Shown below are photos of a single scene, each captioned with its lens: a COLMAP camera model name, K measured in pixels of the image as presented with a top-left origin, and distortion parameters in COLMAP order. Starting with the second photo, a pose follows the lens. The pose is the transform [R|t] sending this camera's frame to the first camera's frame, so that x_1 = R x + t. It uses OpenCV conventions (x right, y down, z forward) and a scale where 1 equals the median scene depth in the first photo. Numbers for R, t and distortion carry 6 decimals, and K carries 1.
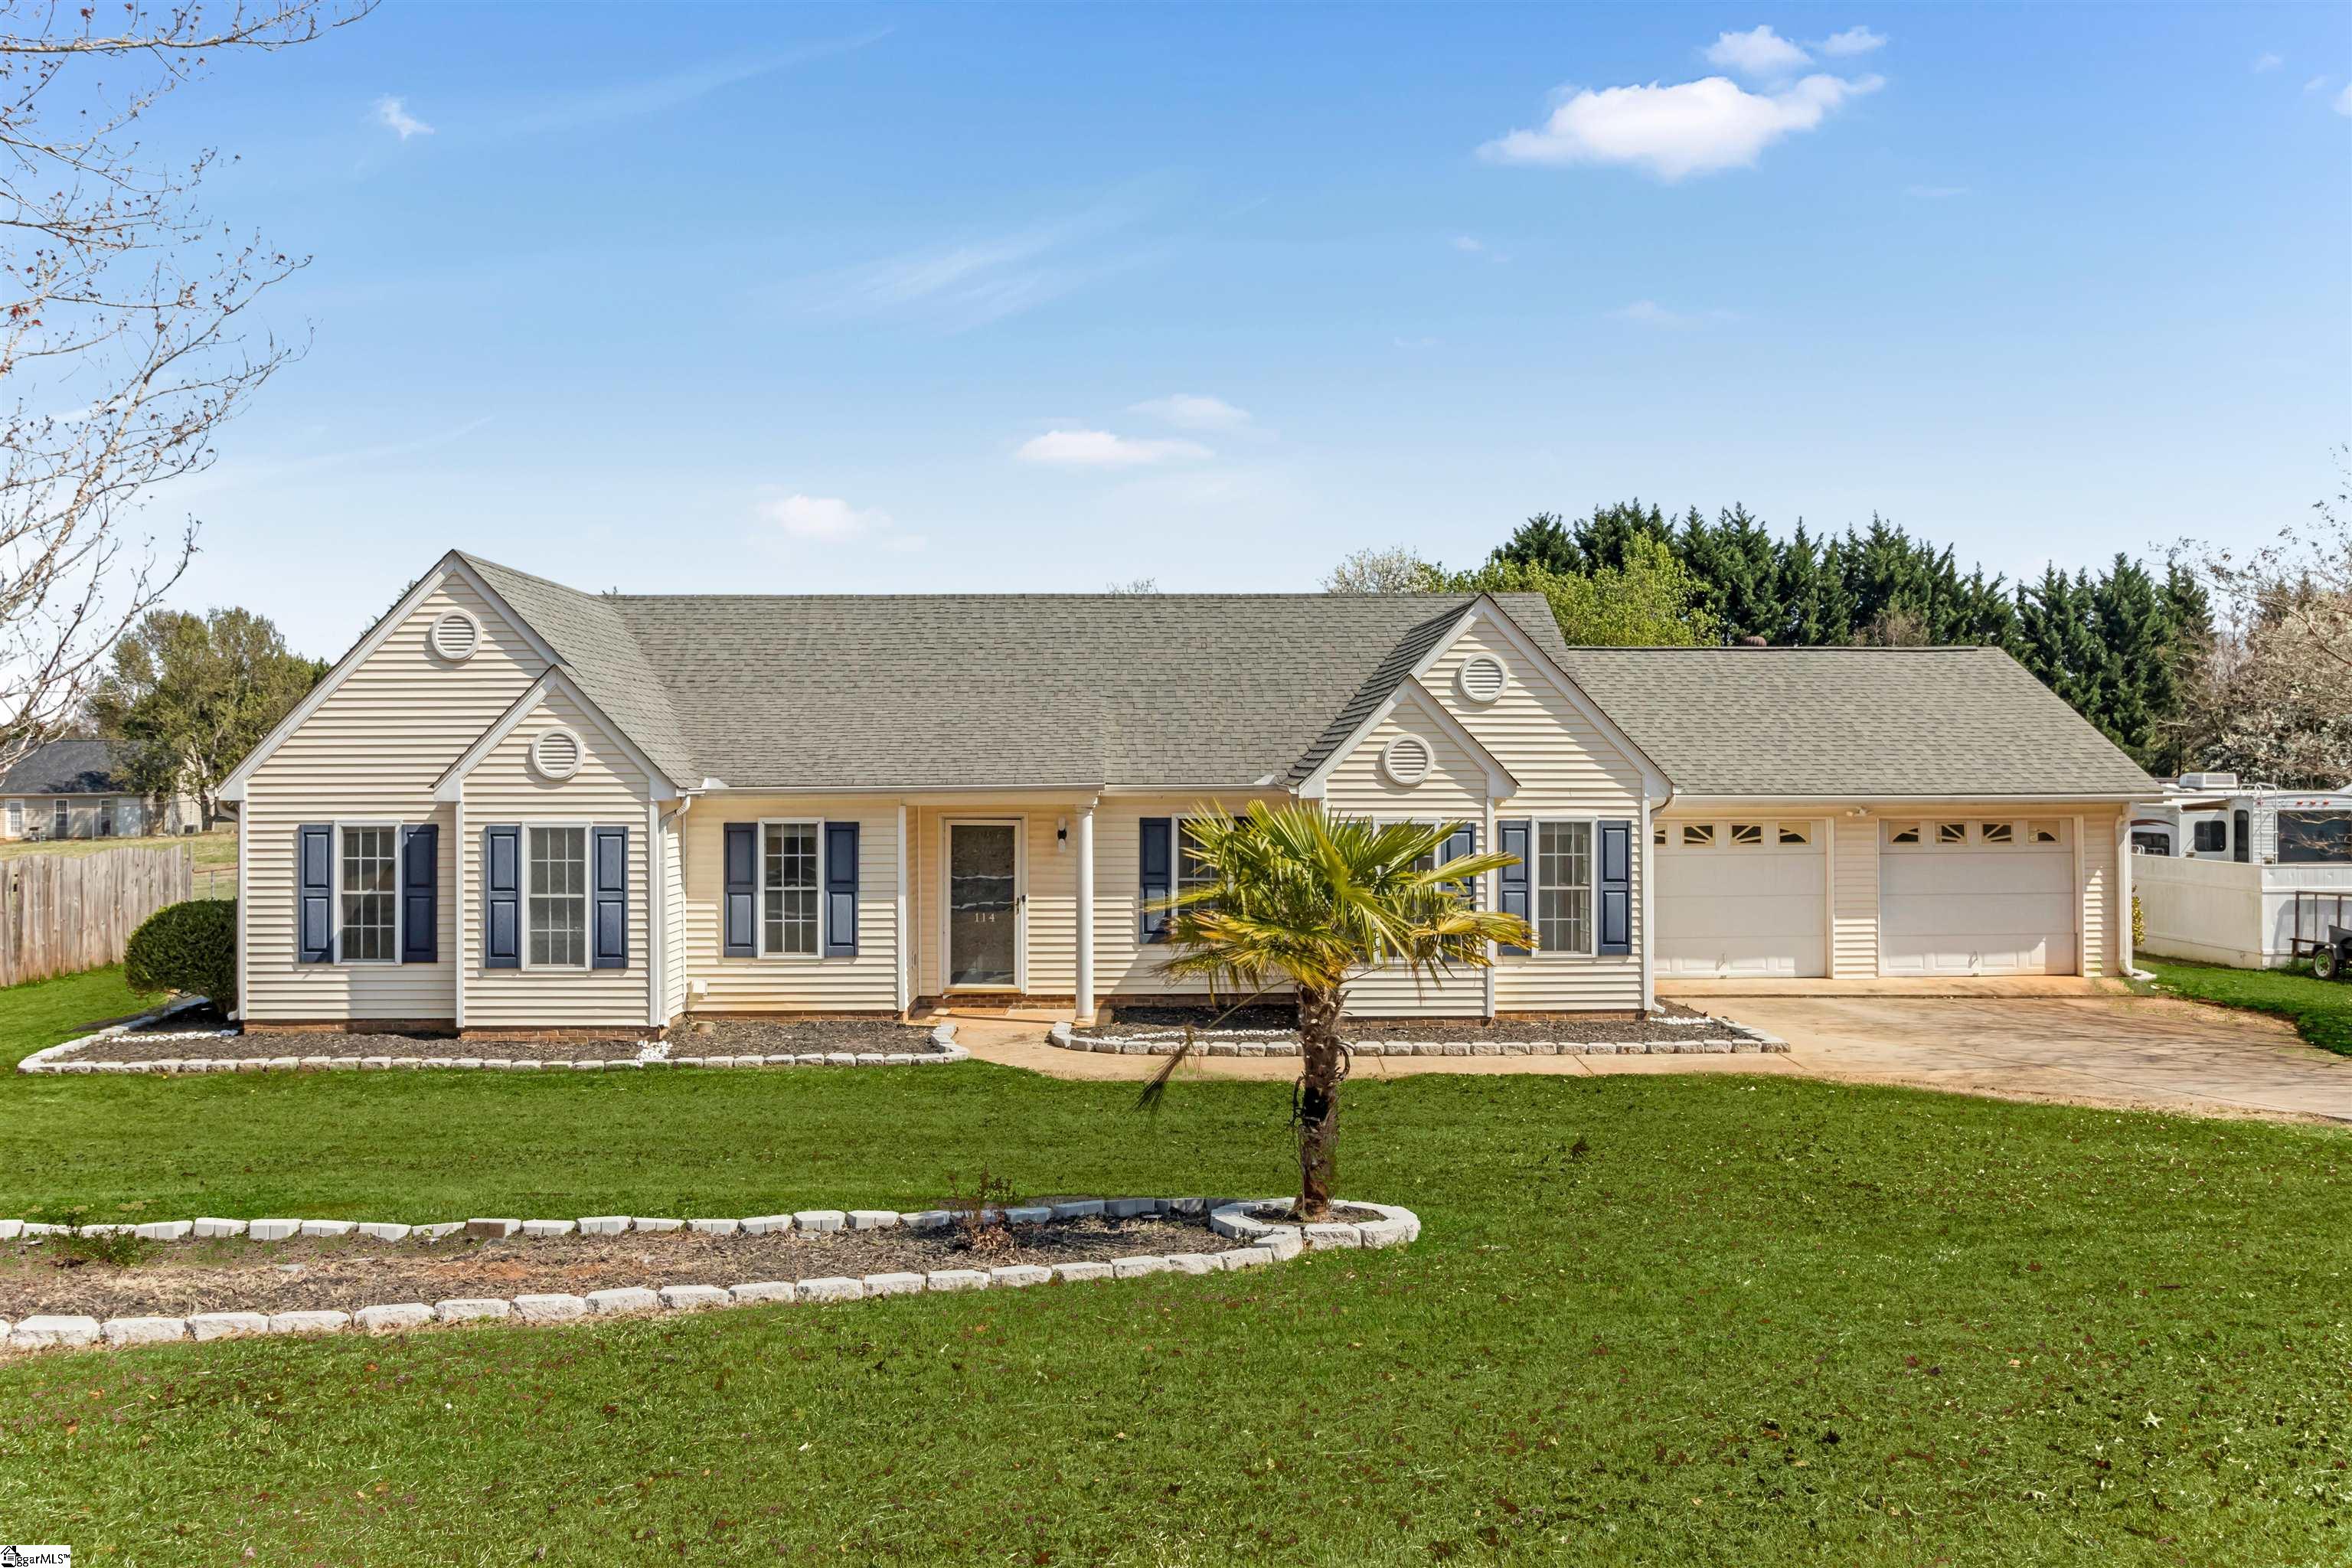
lens RADIAL K [[1740.9, 0, 1164.1], [0, 1740.9, 788.1], [0, 0, 1]] dist [-0.036400, 0.002847]
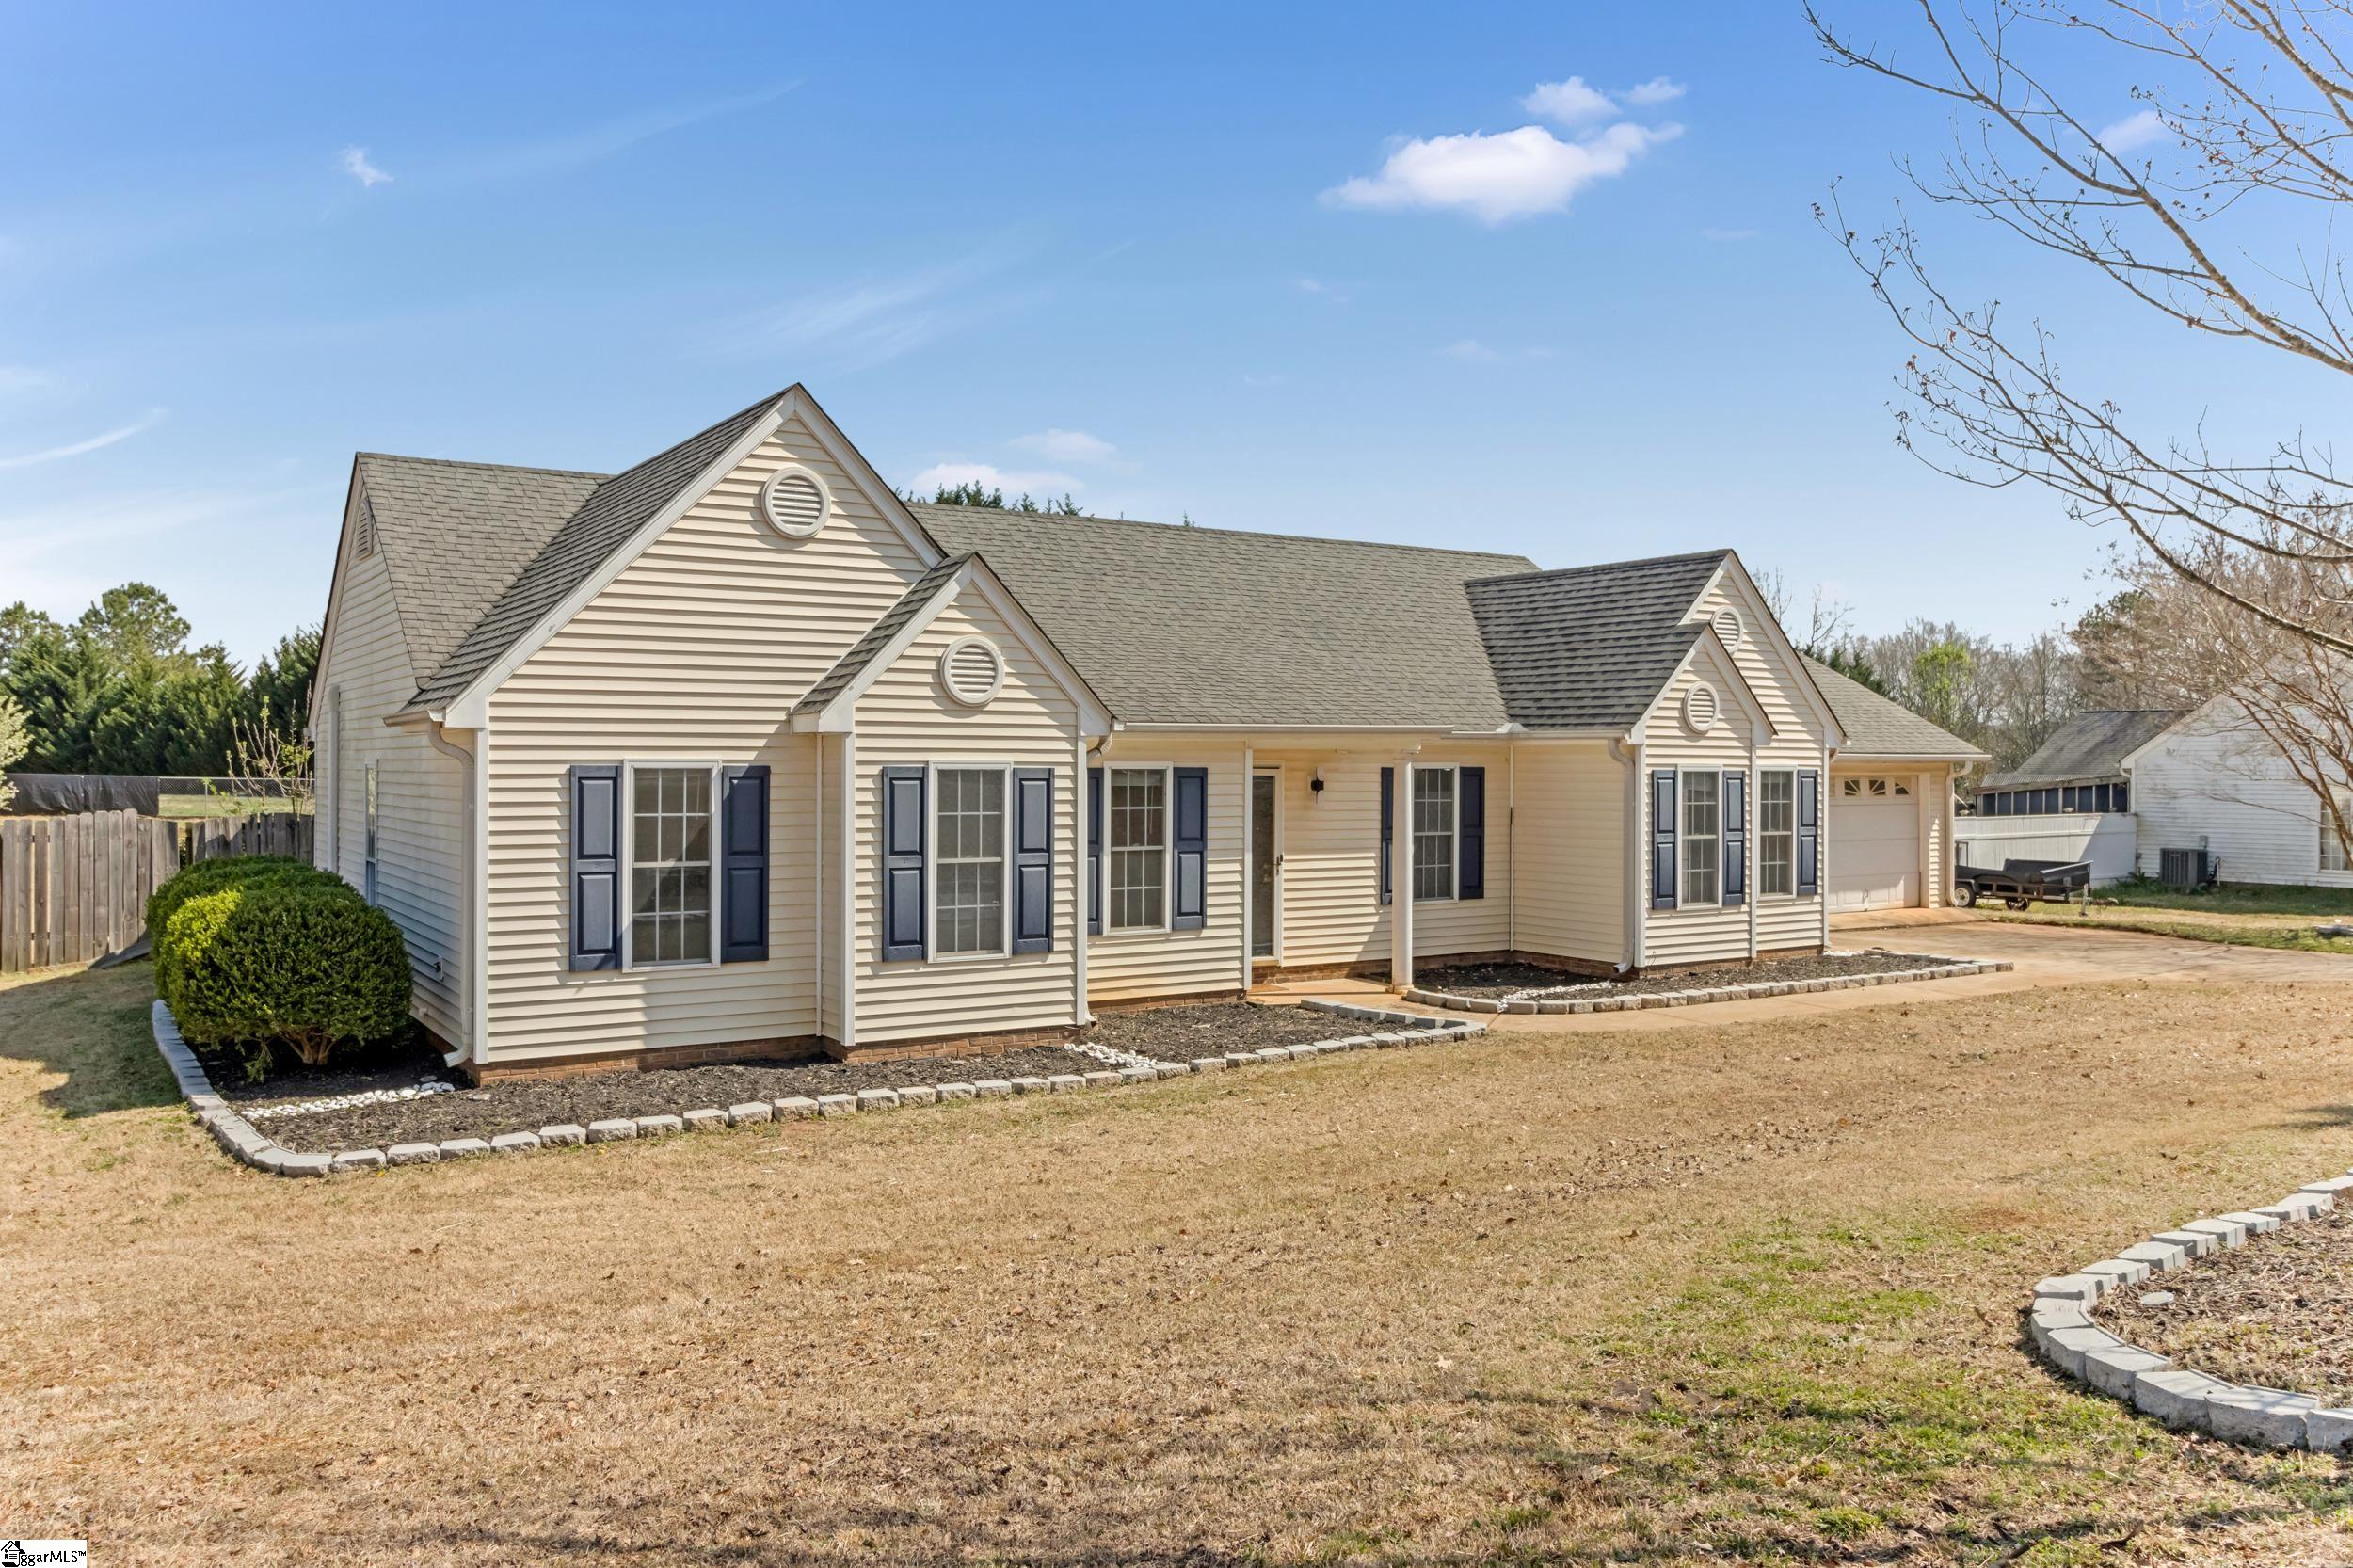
lens RADIAL K [[1741.6, 0, 1173.7], [0, 1741.6, 770.1], [0, 0, 1]] dist [-0.036400, 0.002847]
pose [[0.848870, 0.004335, 0.528584, -0.655483], [0.000529, 0.999959, -0.009051, 0.029182], [-0.528602, 0.007963, 0.848833, 0.303803]]
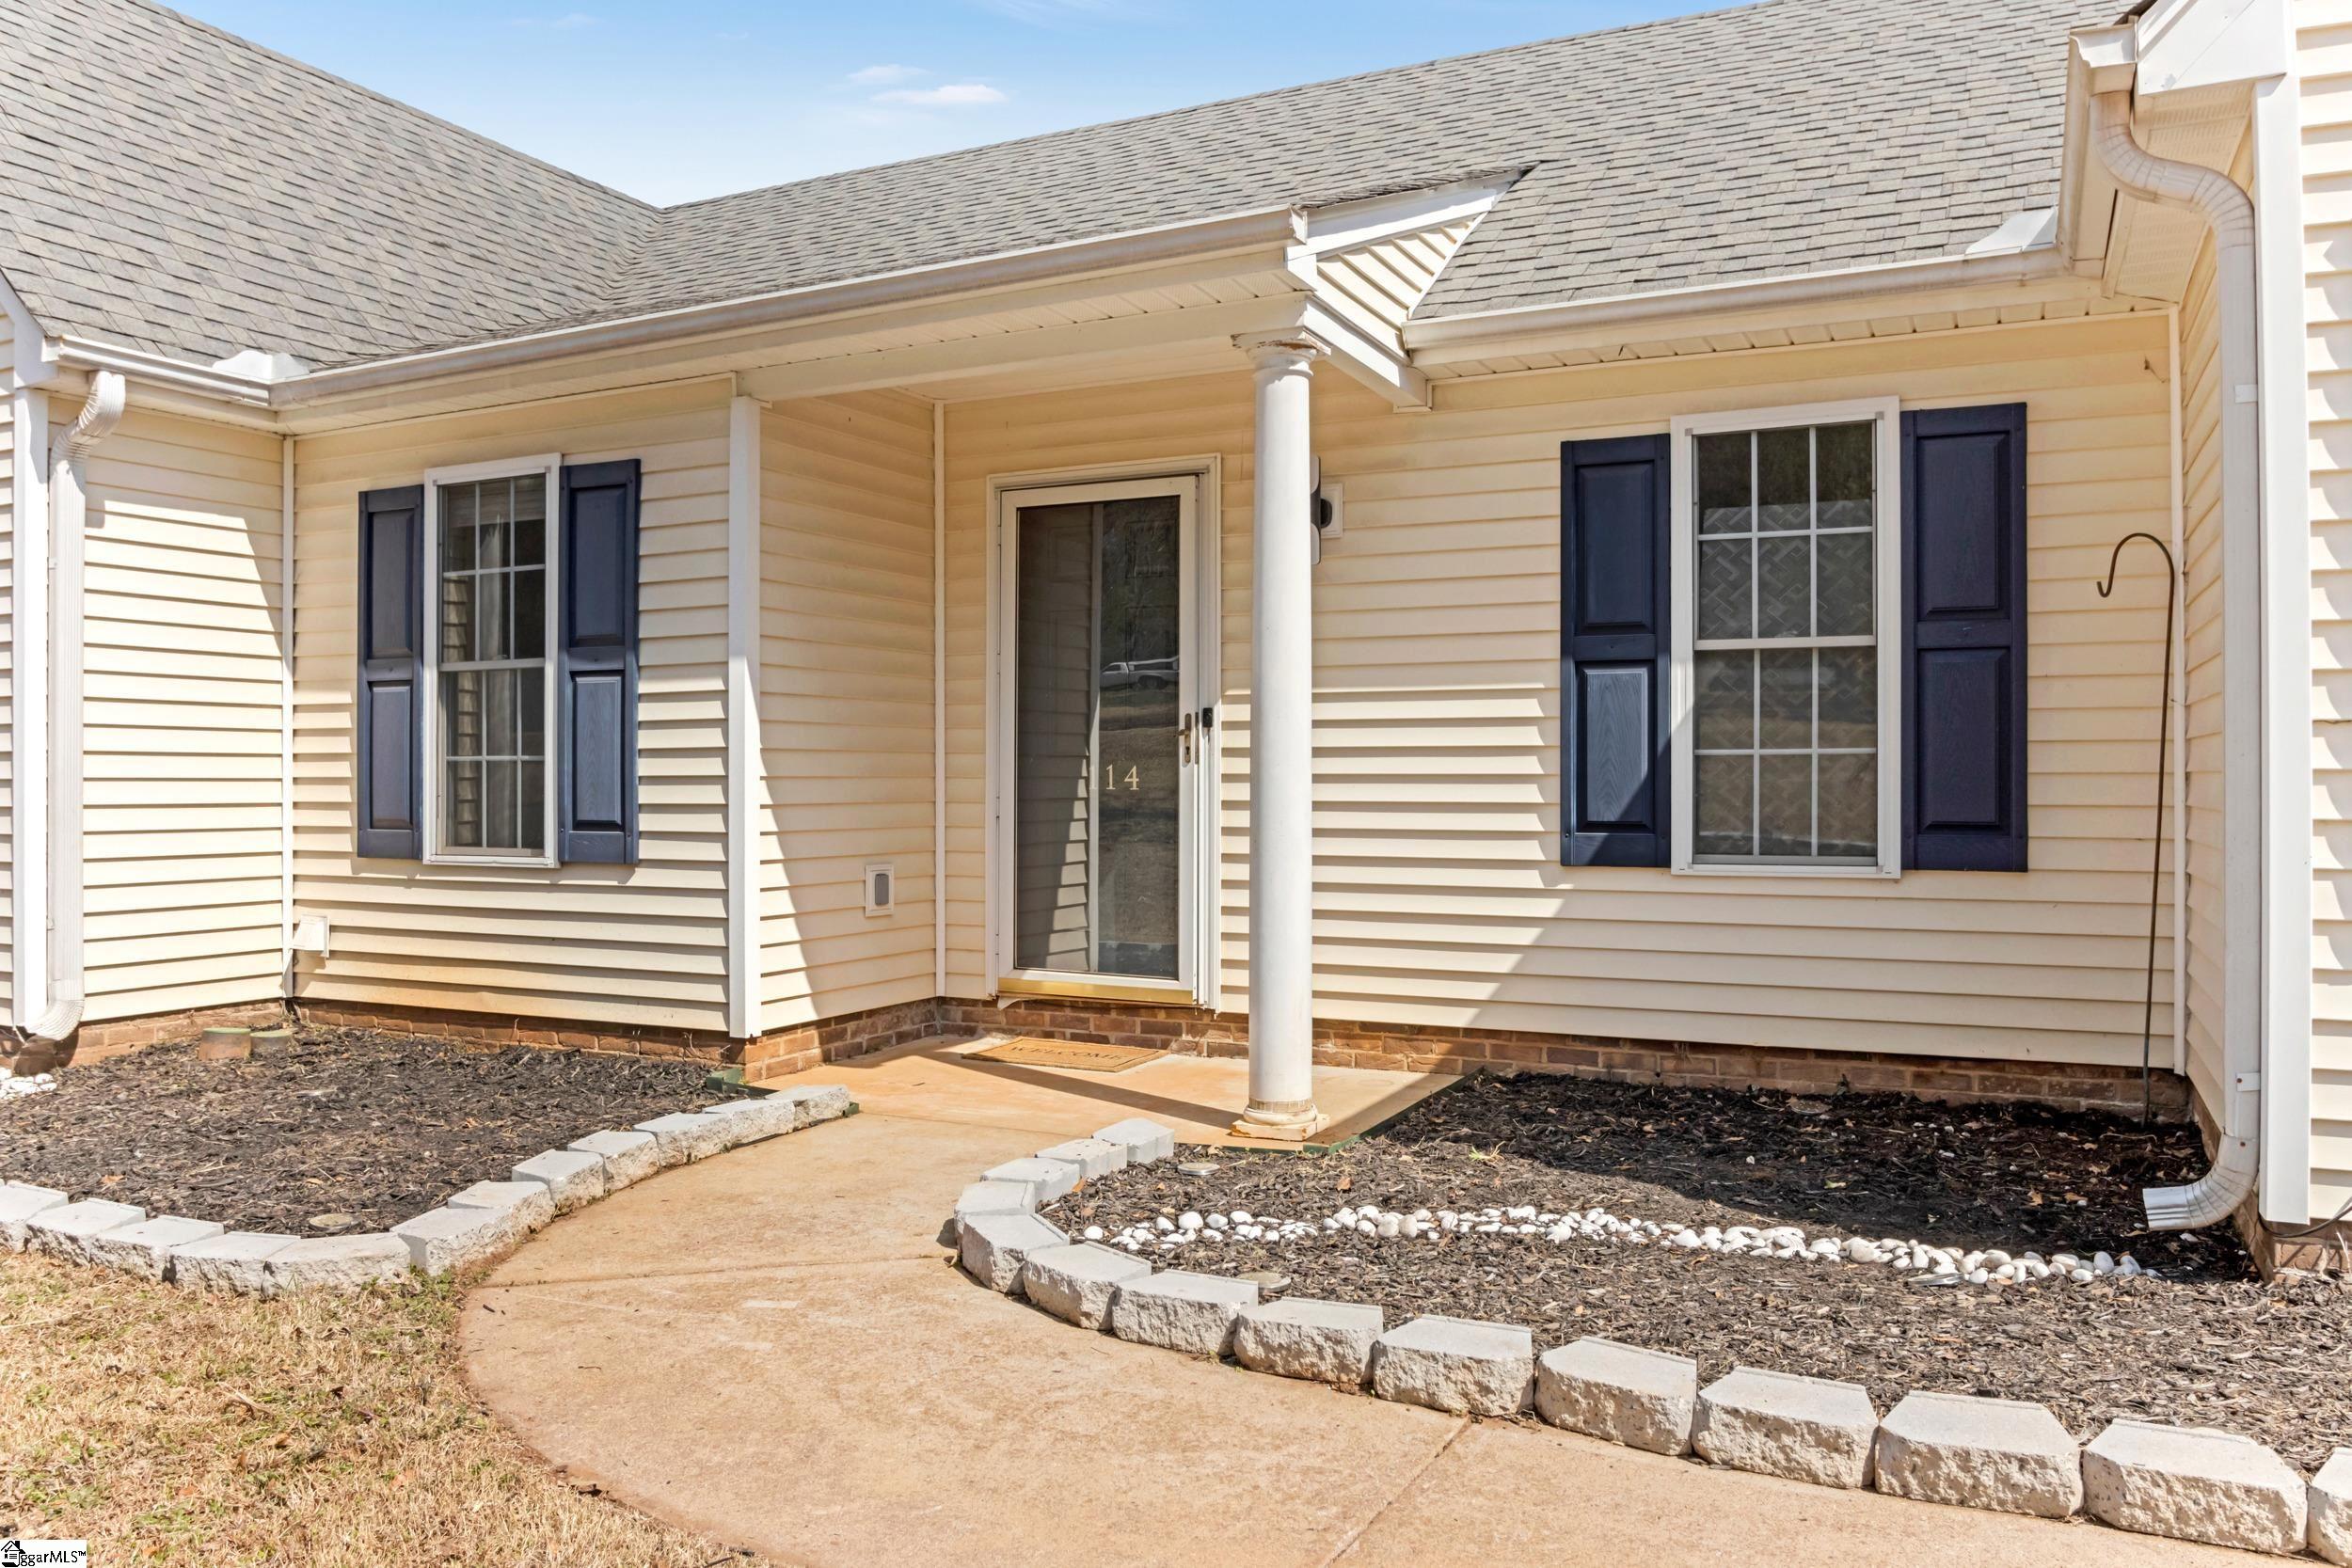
lens RADIAL K [[1740.7, 0, 1166.5], [0, 1740.7, 779.6], [0, 0, 1]] dist [-0.036400, 0.002847]
pose [[0.890459, 0.003630, -0.455050, 0.067571], [-0.005262, 0.999983, -0.002320, 0.083655], [0.455034, 0.004461, 0.890463, 0.775800]]
